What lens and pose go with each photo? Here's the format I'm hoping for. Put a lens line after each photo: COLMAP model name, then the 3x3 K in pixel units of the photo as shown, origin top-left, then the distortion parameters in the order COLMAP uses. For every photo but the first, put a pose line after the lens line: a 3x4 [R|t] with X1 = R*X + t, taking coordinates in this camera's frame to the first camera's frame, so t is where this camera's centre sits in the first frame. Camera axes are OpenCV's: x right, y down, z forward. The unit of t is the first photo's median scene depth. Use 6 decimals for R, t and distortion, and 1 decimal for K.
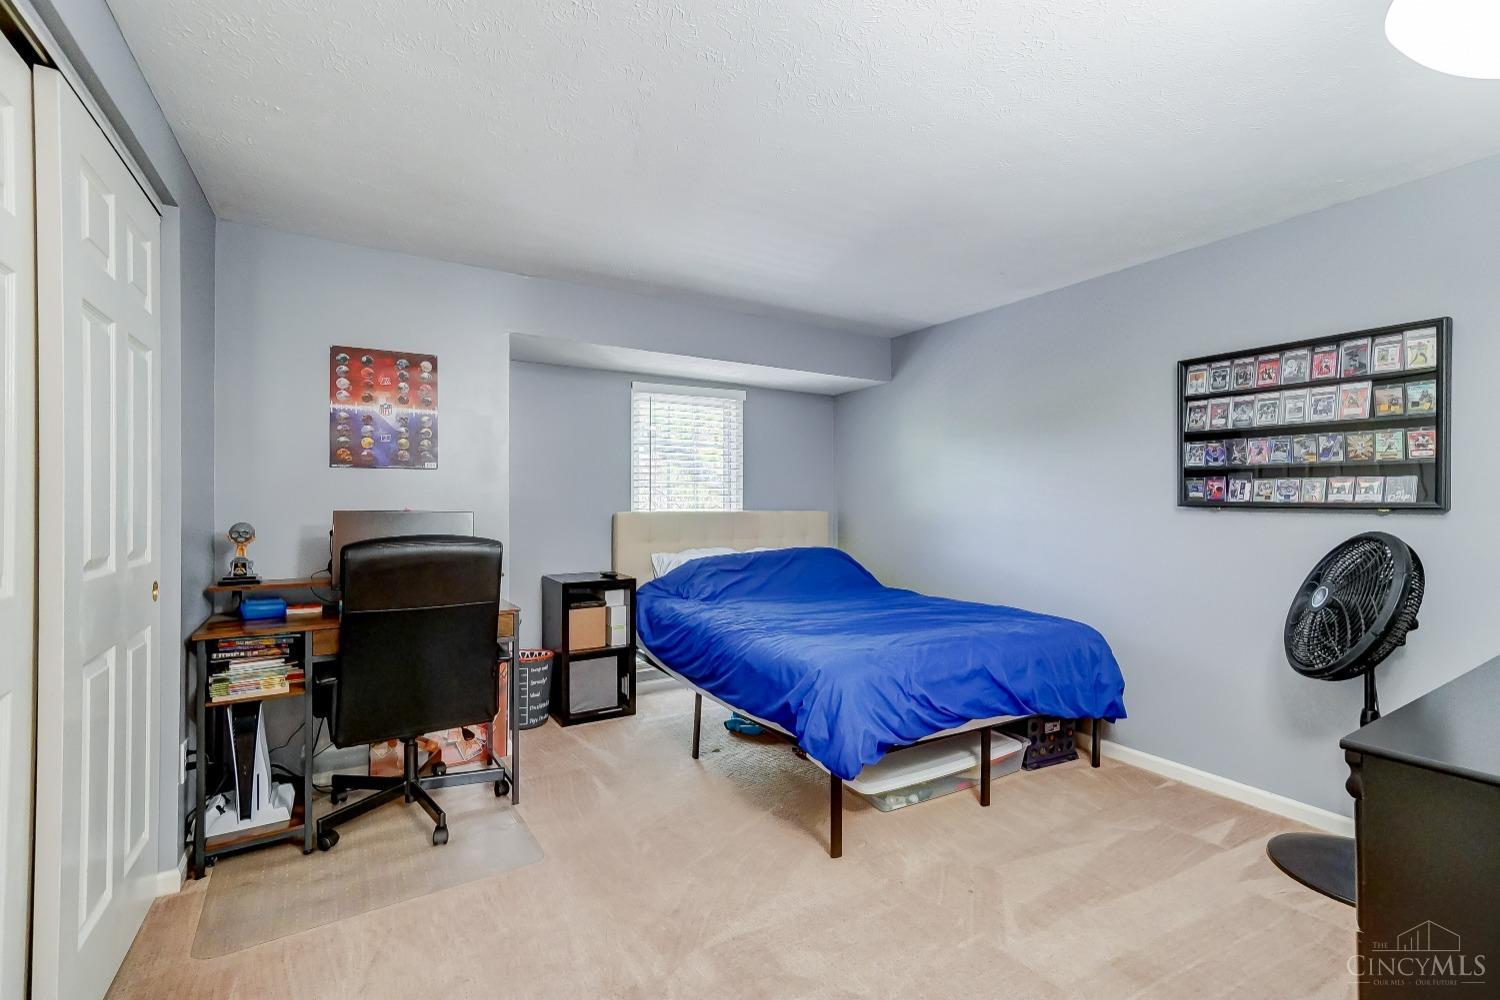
lens RADIAL K [[655.8, 0, 746.4], [0, 655.8, 486.5], [0, 0, 1]] dist [0.001822, 0.000979]
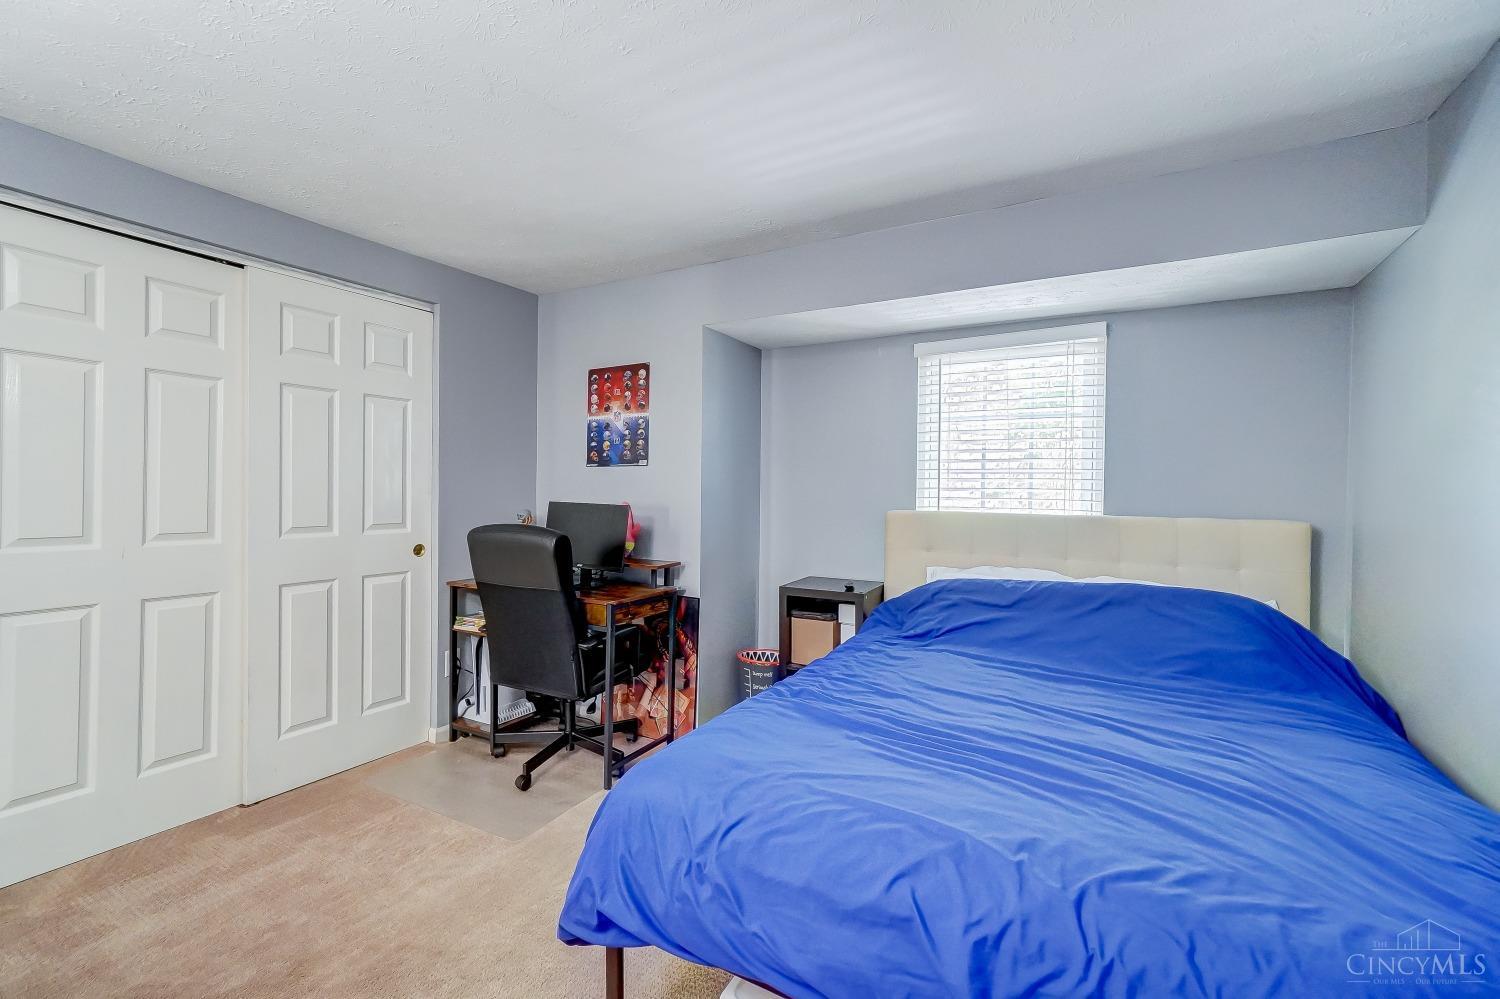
lens RADIAL K [[655.8, 0, 746.4], [0, 655.8, 486.0], [0, 0, 1]] dist [0.001822, 0.000979]
pose [[0.481036, 0.003032, -0.876696, 0.600247], [0.011933, 0.999879, 0.010006, -0.001314], [0.876620, -0.015275, 0.480941, 0.639180]]
